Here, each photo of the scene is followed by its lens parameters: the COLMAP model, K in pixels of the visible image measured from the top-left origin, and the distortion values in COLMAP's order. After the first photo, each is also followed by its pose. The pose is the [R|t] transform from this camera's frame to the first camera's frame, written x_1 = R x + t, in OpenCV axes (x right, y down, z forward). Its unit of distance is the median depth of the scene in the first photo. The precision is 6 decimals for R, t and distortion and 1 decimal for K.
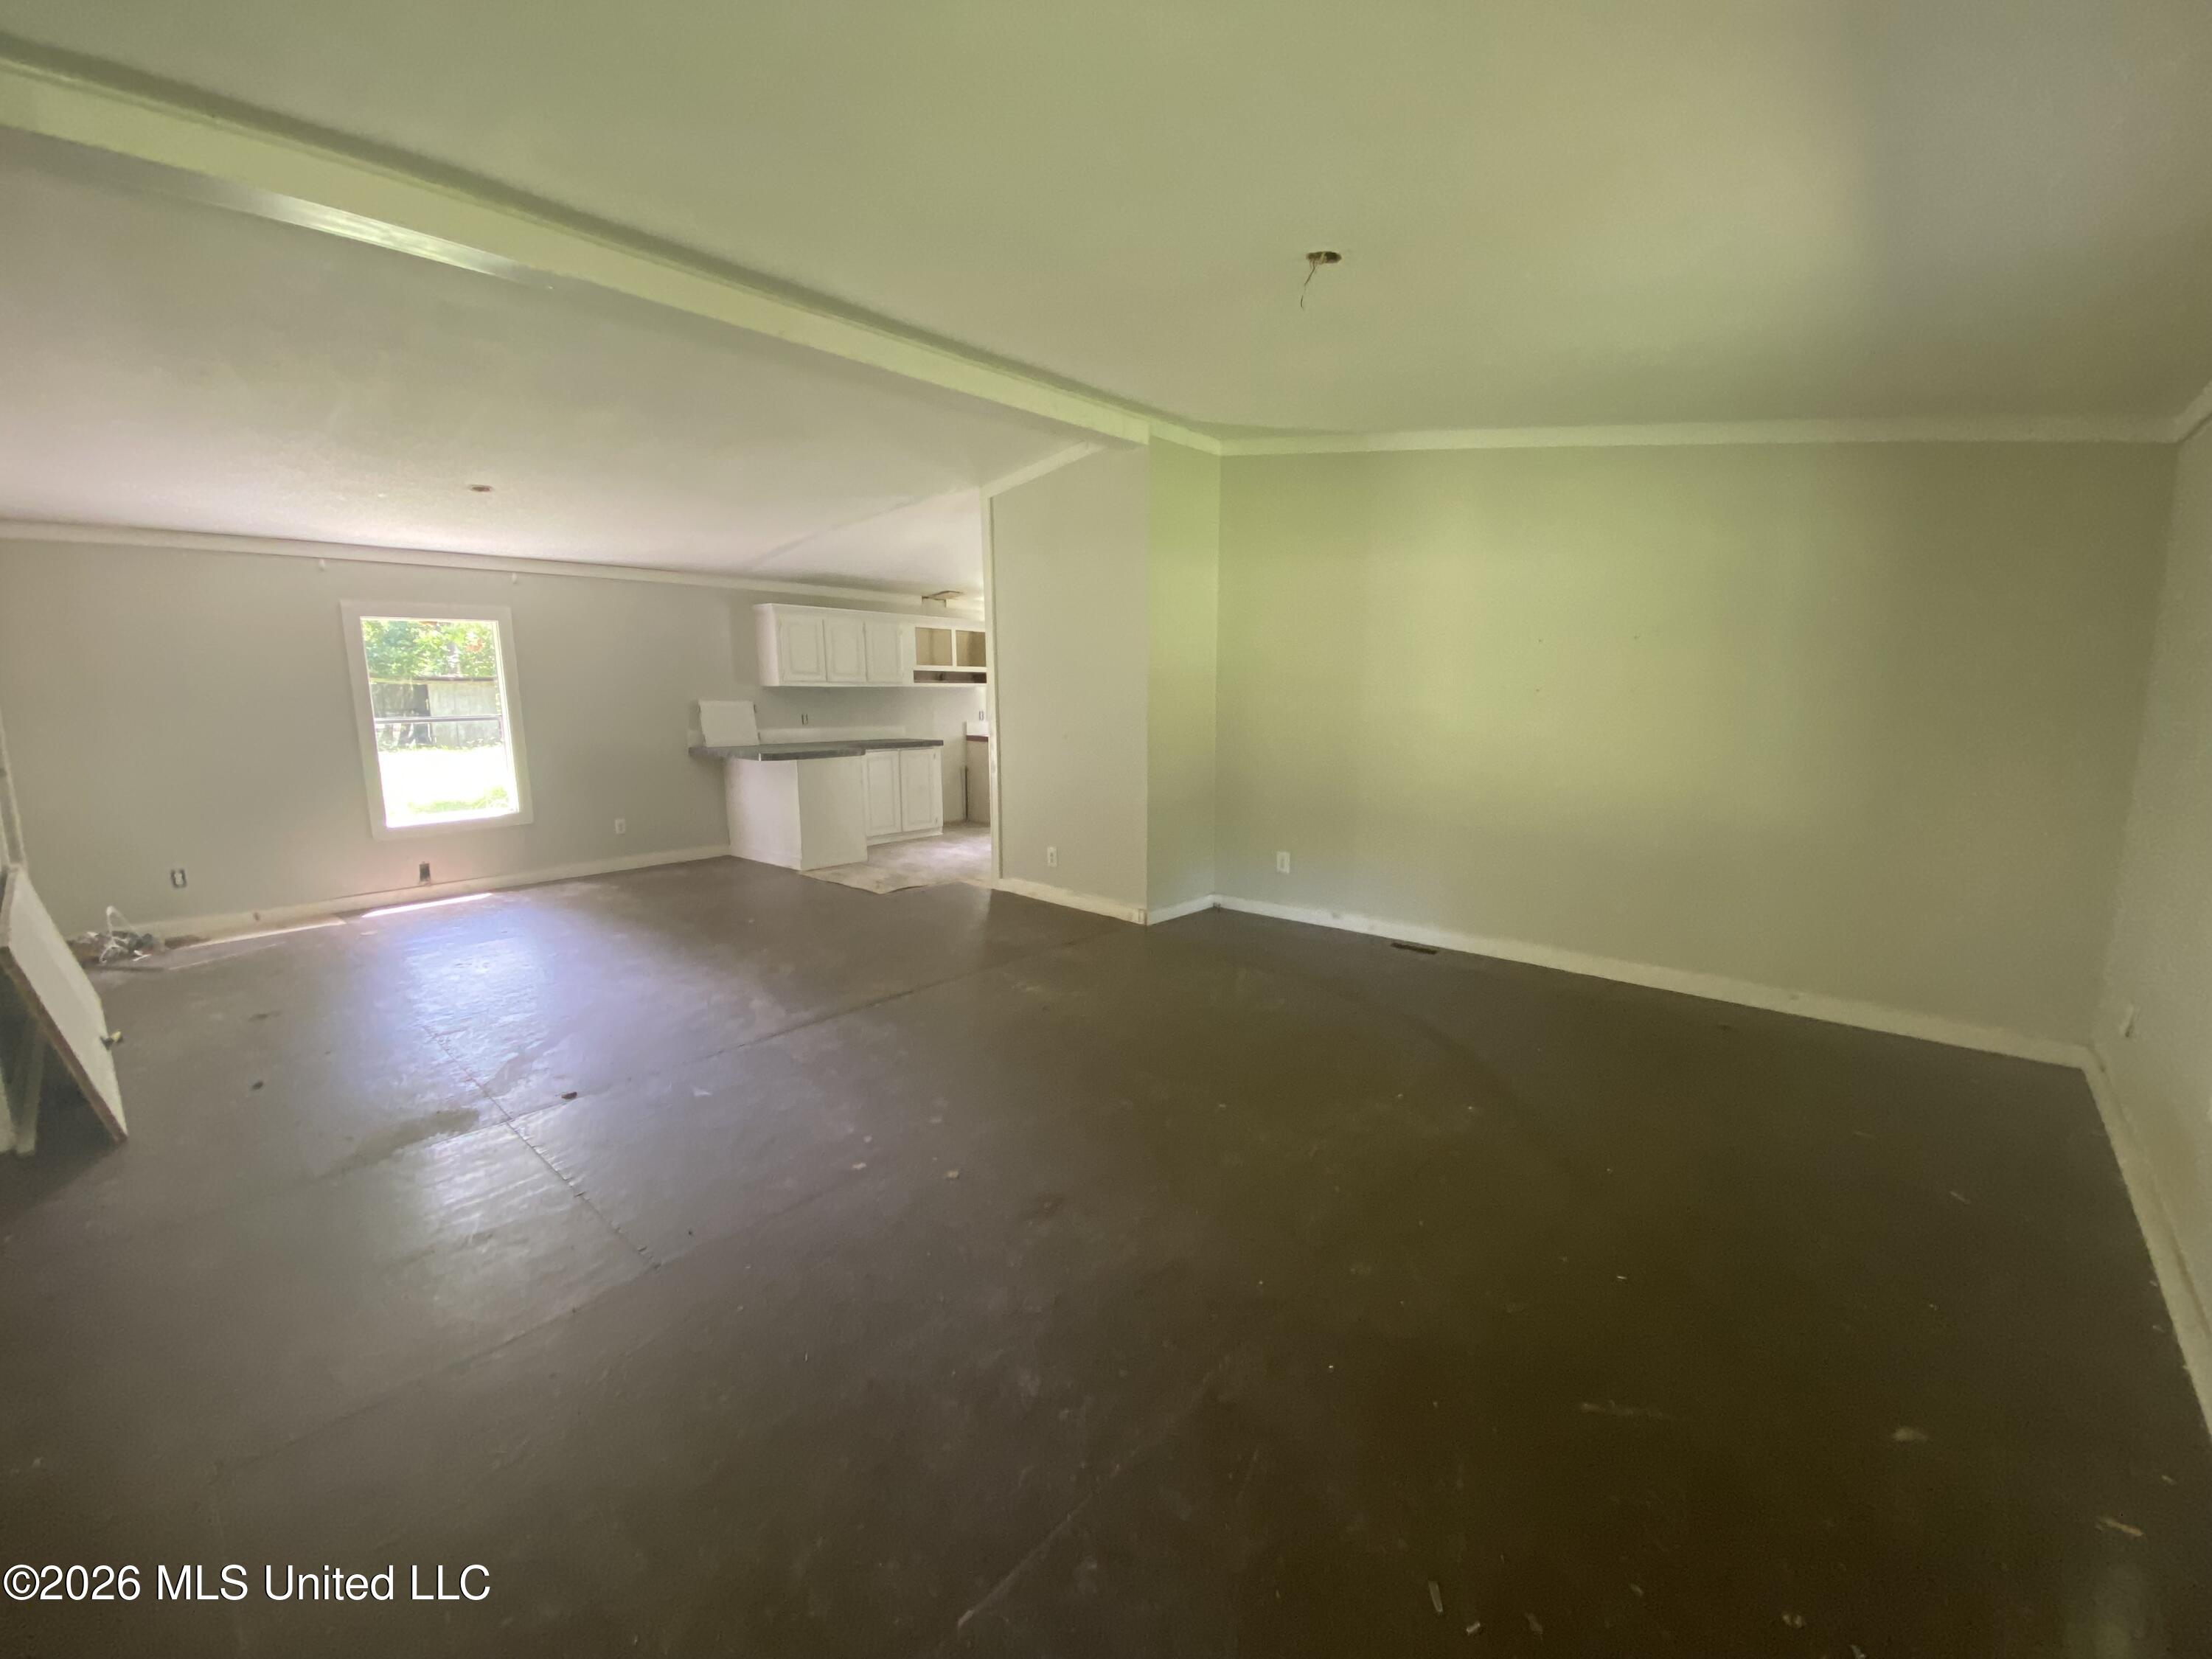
lens RADIAL K [[890.2, 0, 1106.0], [0, 890.2, 829.5], [0, 0, 1]] dist [0.013348, -0.017754]
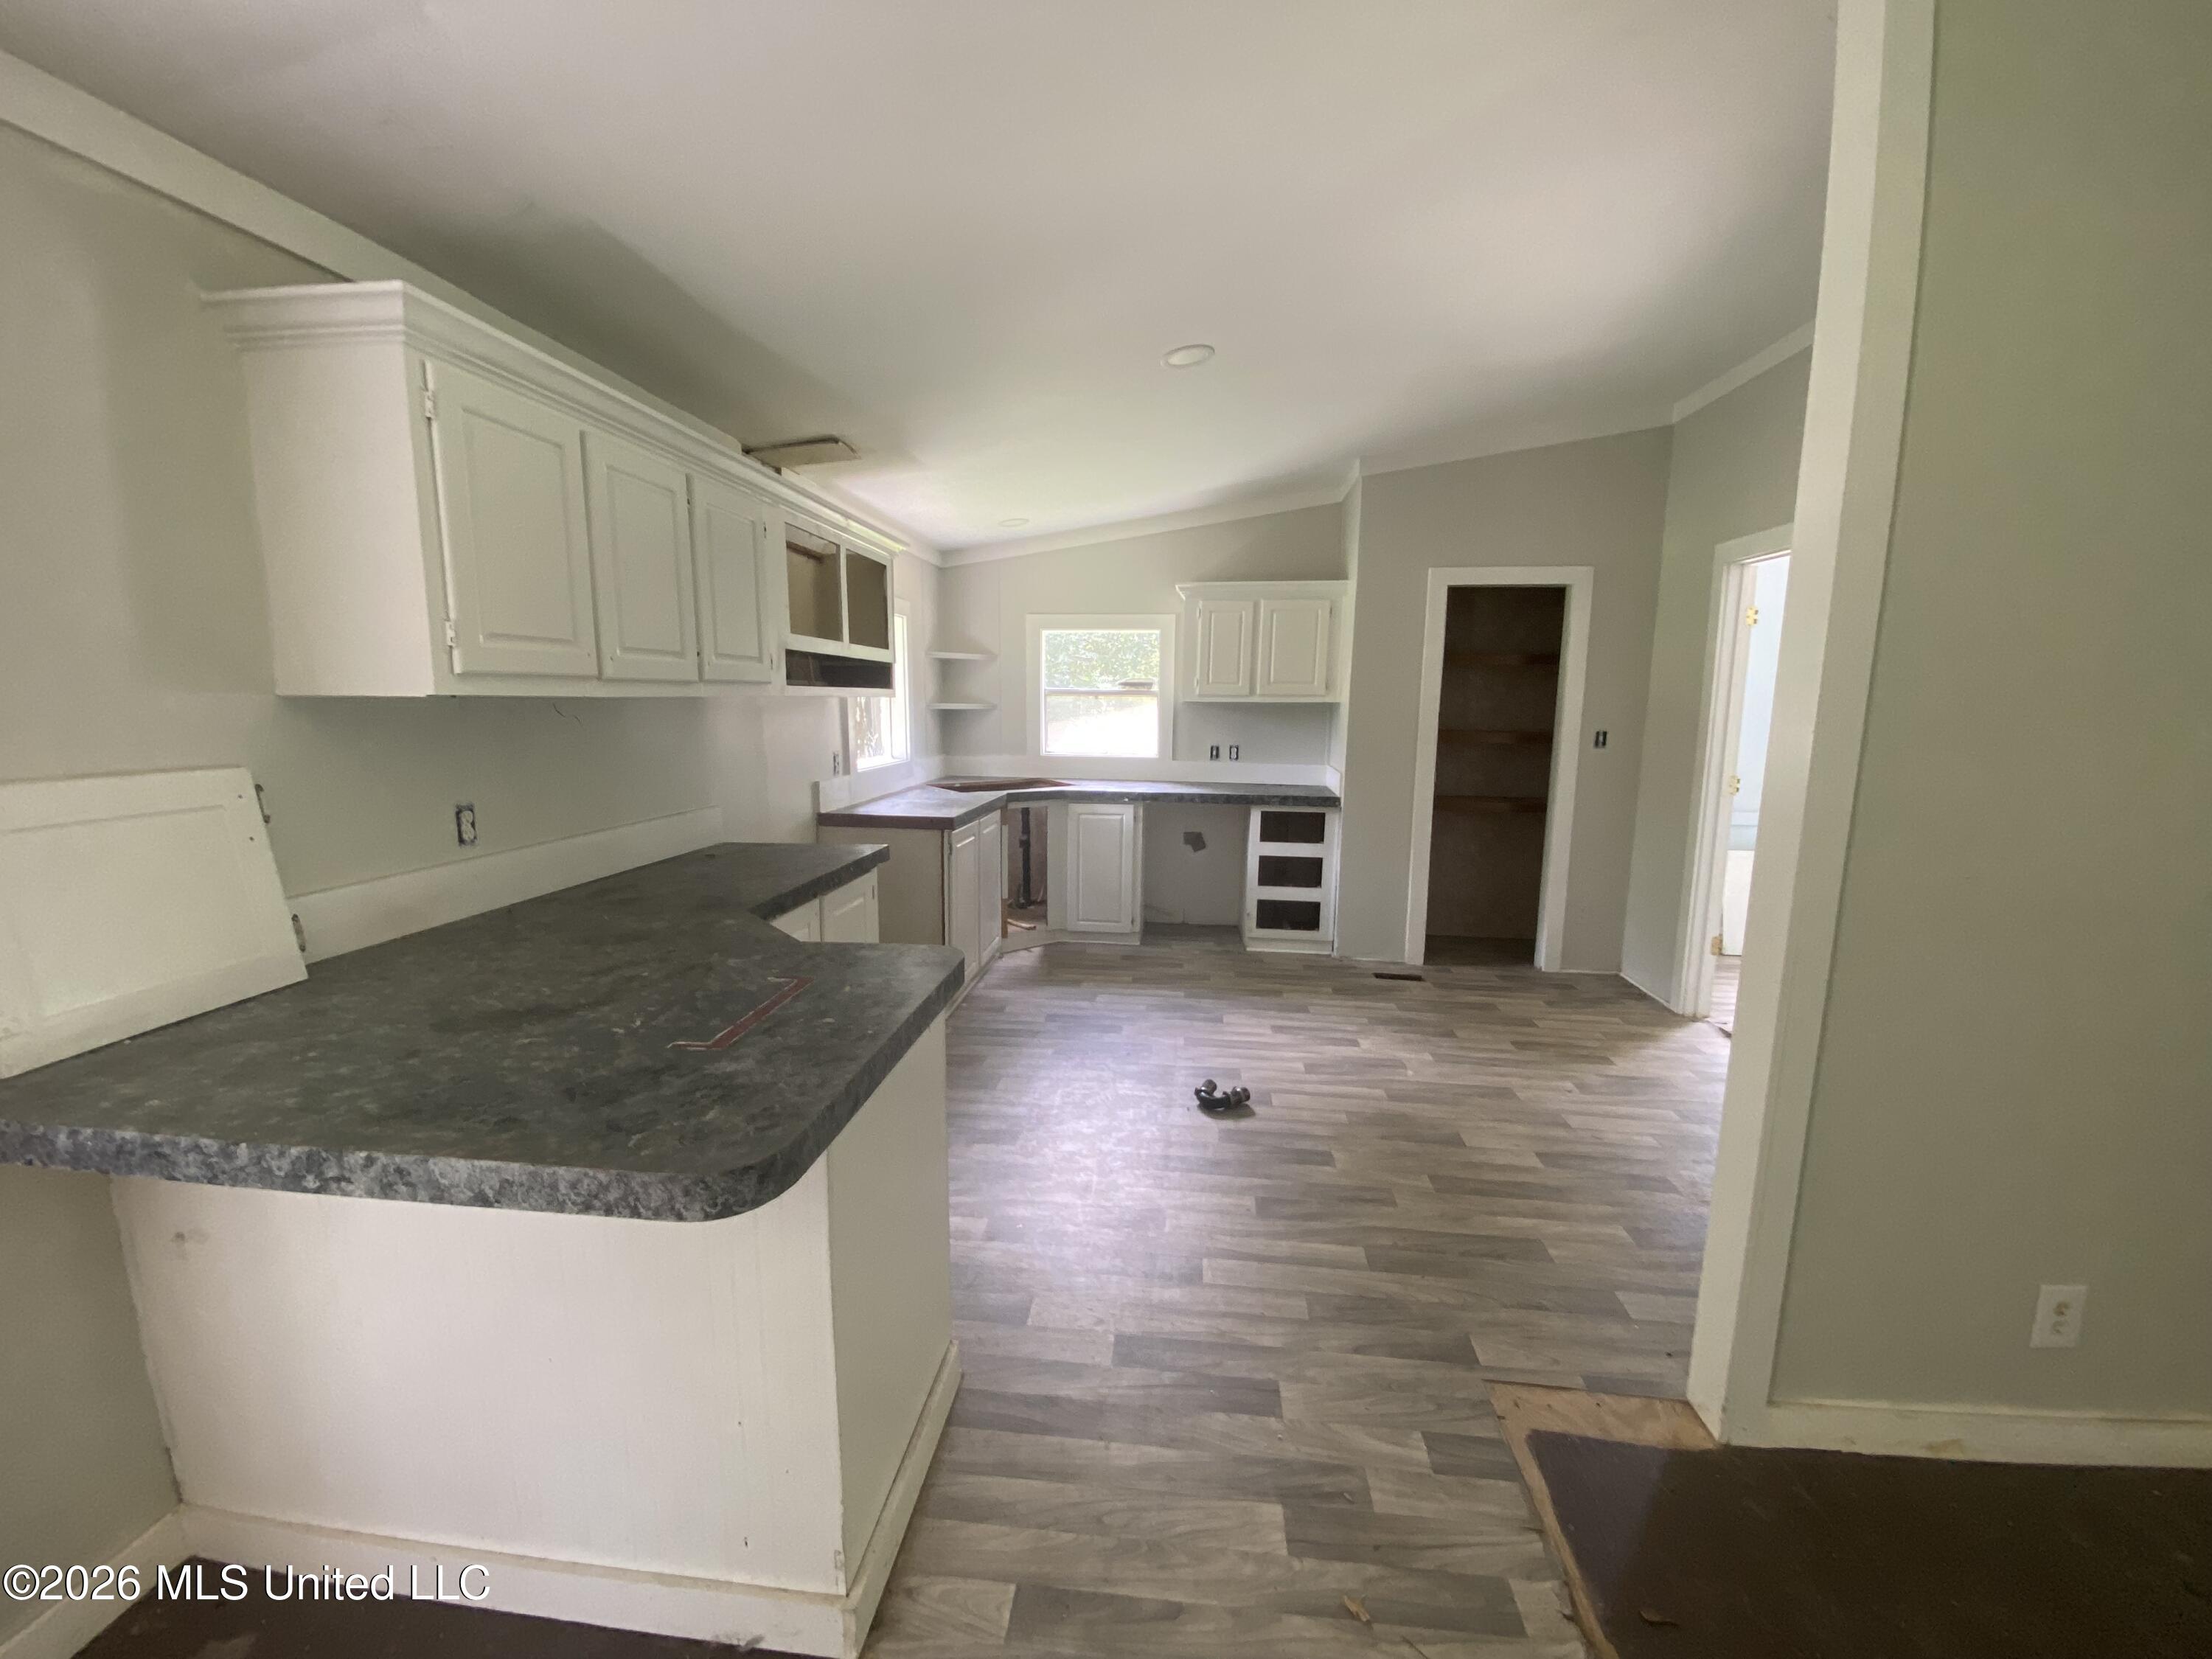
lens RADIAL K [[890.2, 0, 1106.0], [0, 890.2, 829.5], [0, 0, 1]] dist [0.013348, -0.017754]
pose [[0.796250, -0.071497, 0.600728, -0.362700], [0.068171, 0.997271, 0.028333, -0.122608], [-0.601114, 0.018392, 0.798952, 0.719472]]
